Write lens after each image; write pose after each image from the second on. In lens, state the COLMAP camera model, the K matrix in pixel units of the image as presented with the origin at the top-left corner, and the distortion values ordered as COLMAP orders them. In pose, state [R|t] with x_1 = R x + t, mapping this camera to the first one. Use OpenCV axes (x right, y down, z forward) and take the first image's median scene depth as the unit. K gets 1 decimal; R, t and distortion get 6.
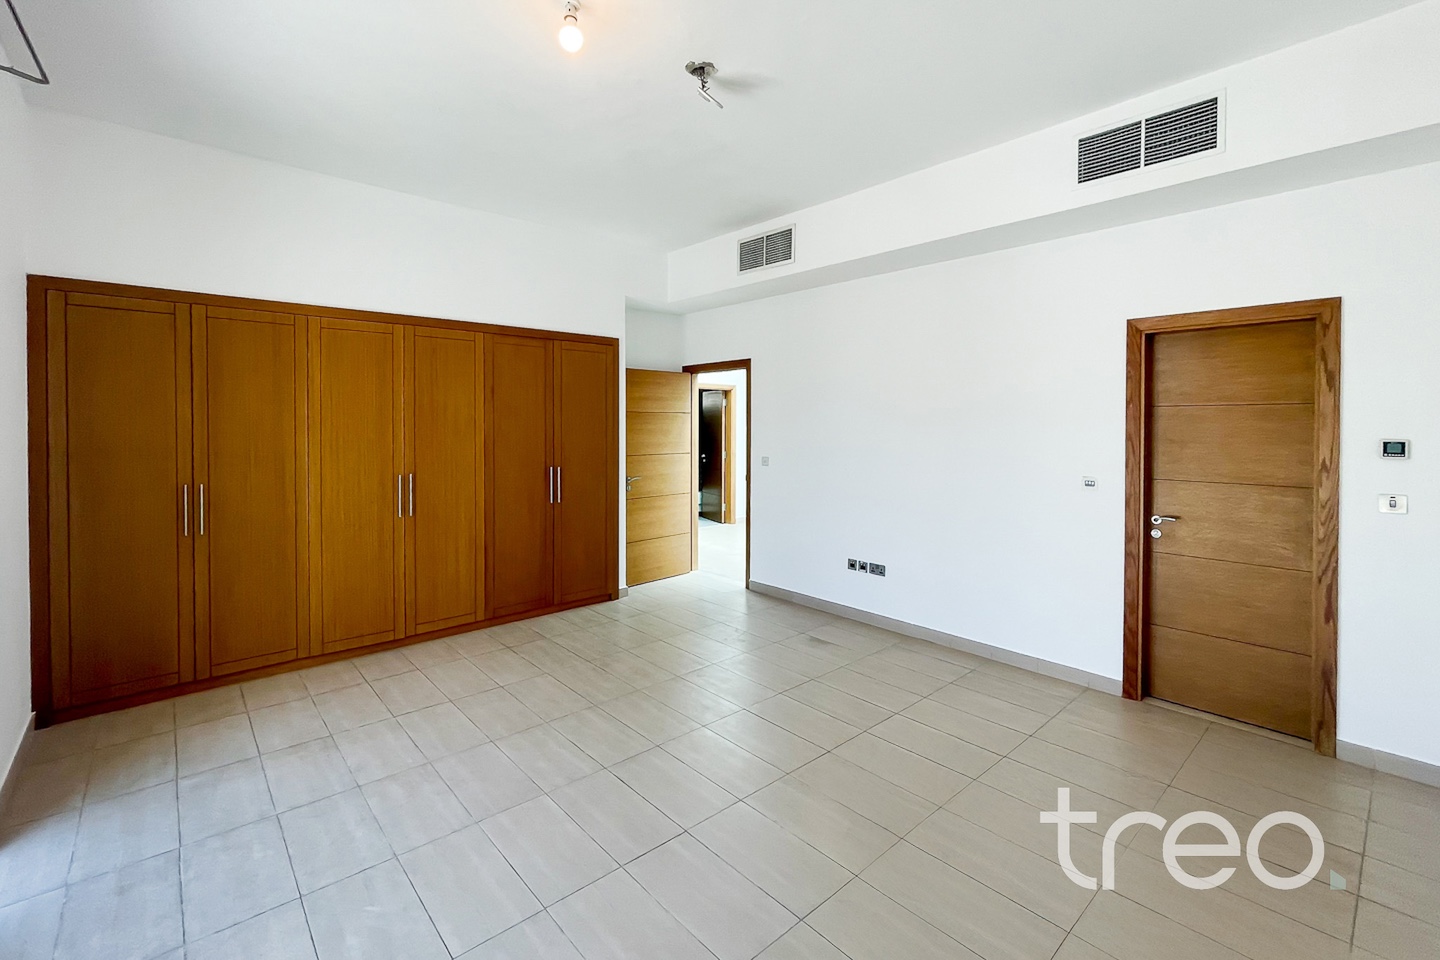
lens RADIAL K [[622.0, 0, 719.0], [0, 622.0, 428.8], [0, 0, 1]] dist [-0.000644, 0.000018]
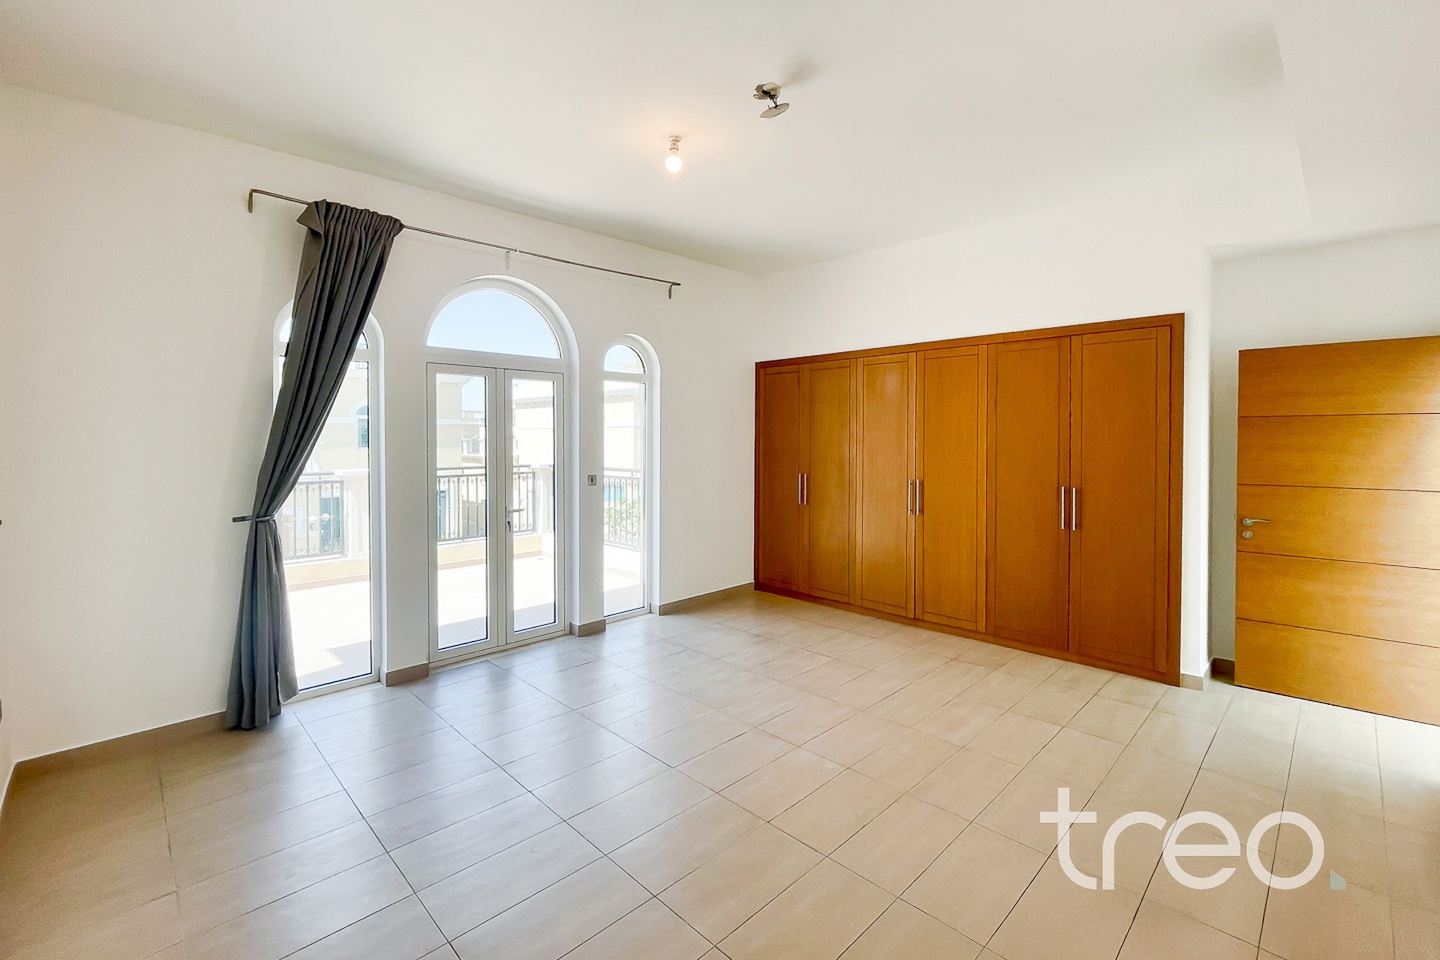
lens RADIAL K [[622.0, 0, 719.0], [0, 622.0, 428.8], [0, 0, 1]] dist [-0.000644, 0.000018]
pose [[0.050877, -0.018484, -0.998534, 0.640574], [-0.010784, 0.999760, -0.019056, 0.004887], [0.998647, 0.011738, 0.050665, 0.559883]]
